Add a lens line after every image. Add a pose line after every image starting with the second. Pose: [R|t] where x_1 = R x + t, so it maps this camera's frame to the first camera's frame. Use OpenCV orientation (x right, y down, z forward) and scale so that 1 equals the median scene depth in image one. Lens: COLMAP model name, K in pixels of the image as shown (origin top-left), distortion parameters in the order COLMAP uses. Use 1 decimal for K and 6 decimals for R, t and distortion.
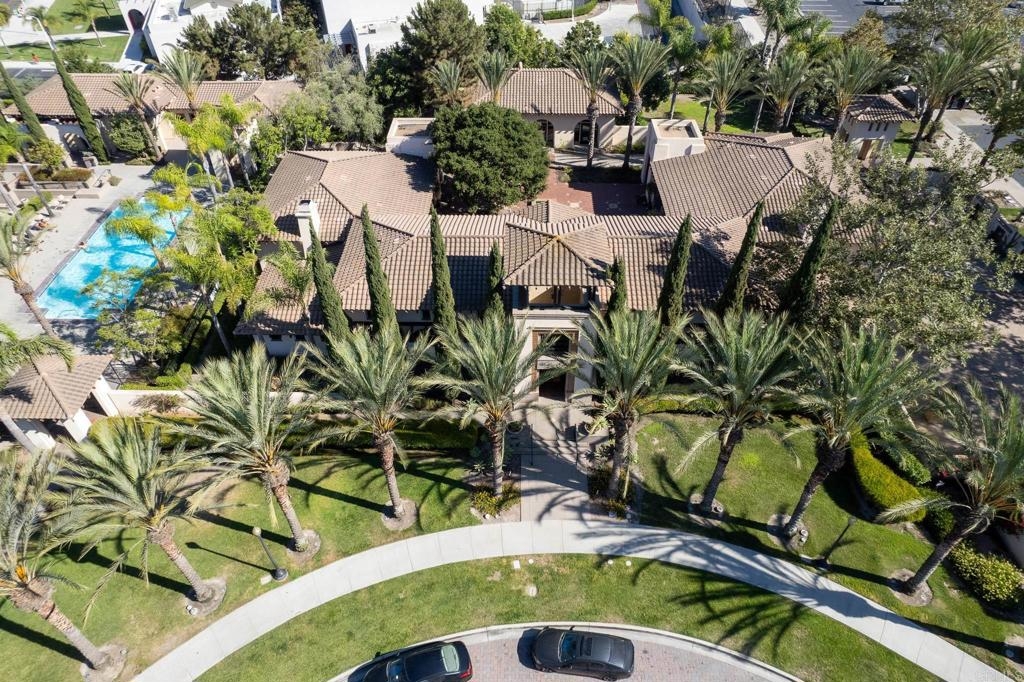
lens RADIAL K [[652.4, 0, 513.2], [0, 652.4, 339.1], [0, 0, 1]] dist [-0.030381, 0.012787]
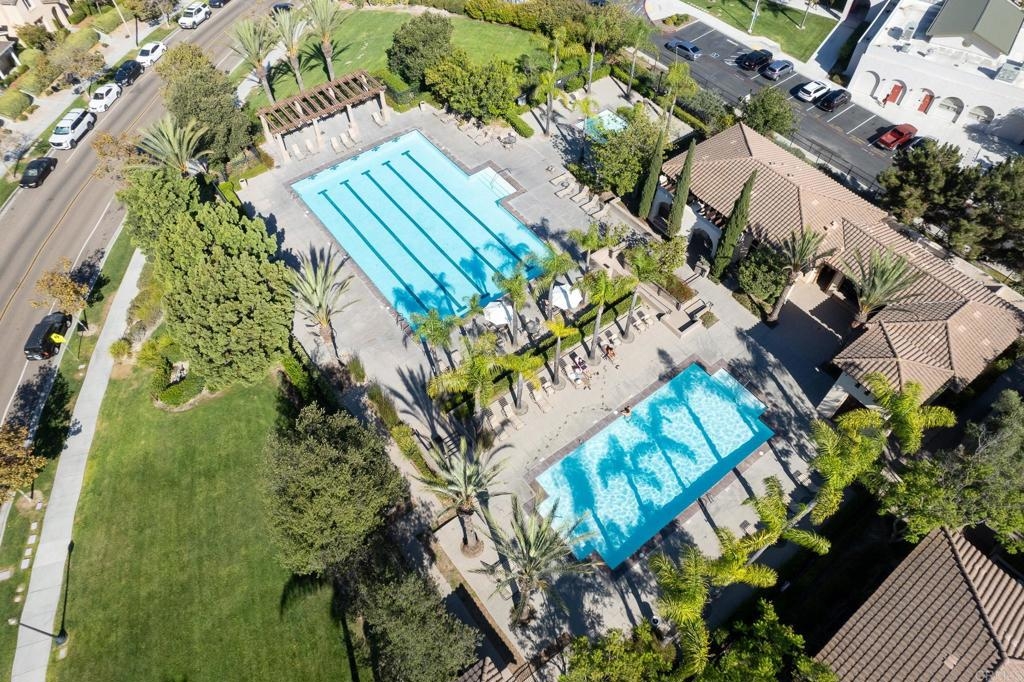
lens RADIAL K [[652.4, 0, 516.5], [0, 652.4, 346.3], [0, 0, 1]] dist [-0.030381, 0.012787]
pose [[0.620165, 0.641034, -0.452184, -0.509440], [-0.550680, 0.766267, 0.331039, -0.475087], [0.558701, 0.043710, 0.828217, 0.275999]]
